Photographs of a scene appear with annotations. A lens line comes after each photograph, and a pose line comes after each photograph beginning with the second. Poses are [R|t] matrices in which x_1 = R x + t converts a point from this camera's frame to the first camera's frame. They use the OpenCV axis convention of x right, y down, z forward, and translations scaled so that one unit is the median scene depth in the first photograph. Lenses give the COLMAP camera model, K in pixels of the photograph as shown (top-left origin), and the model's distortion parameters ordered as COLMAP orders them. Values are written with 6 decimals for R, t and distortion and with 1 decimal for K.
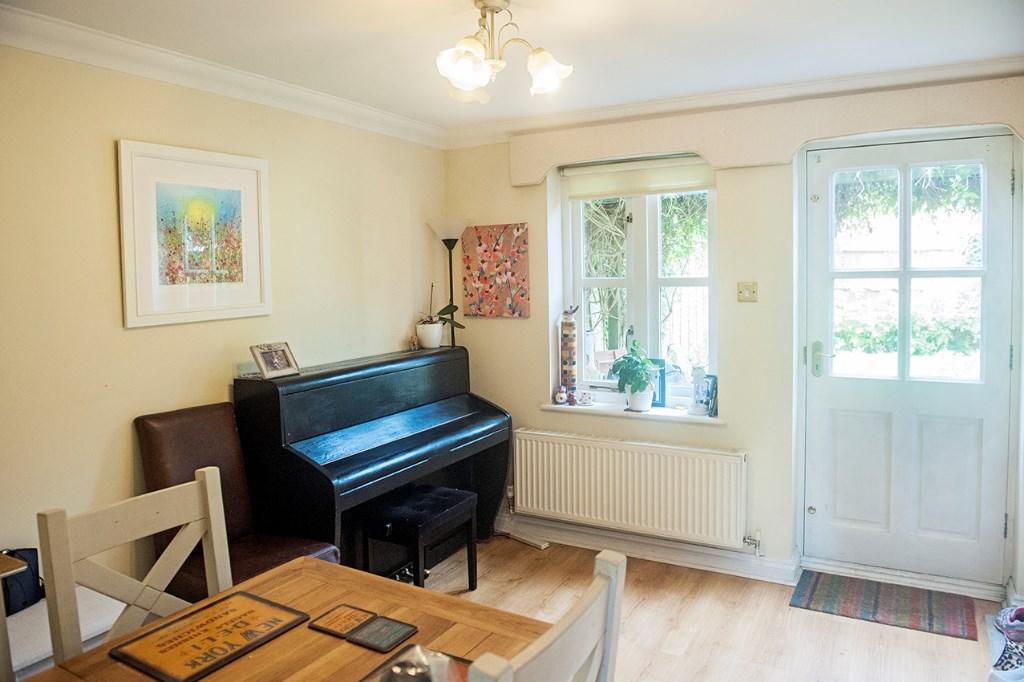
lens RADIAL K [[724.4, 0, 512.6], [0, 724.4, 337.5], [0, 0, 1]] dist [-0.004065, -0.001613]
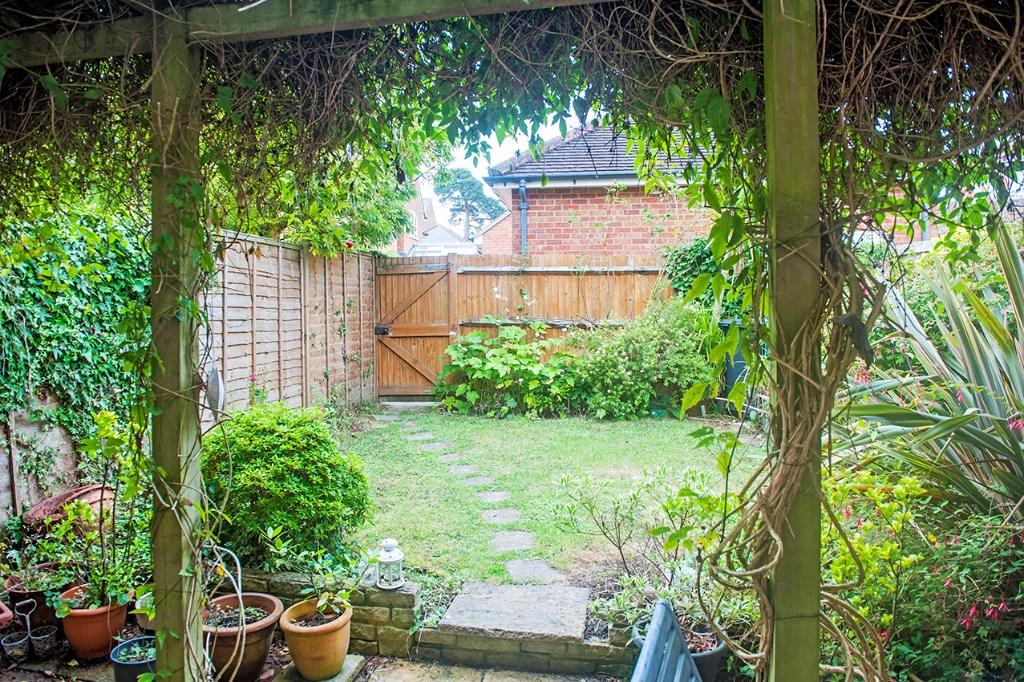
lens RADIAL K [[724.4, 0, 511.9], [0, 724.4, 341.8], [0, 0, 1]] dist [-0.004065, -0.001613]
pose [[0.958078, 0.002870, 0.286493, 0.267869], [0.011675, 0.998728, -0.049048, -0.017082], [-0.286269, 0.050337, 0.956826, 0.358744]]
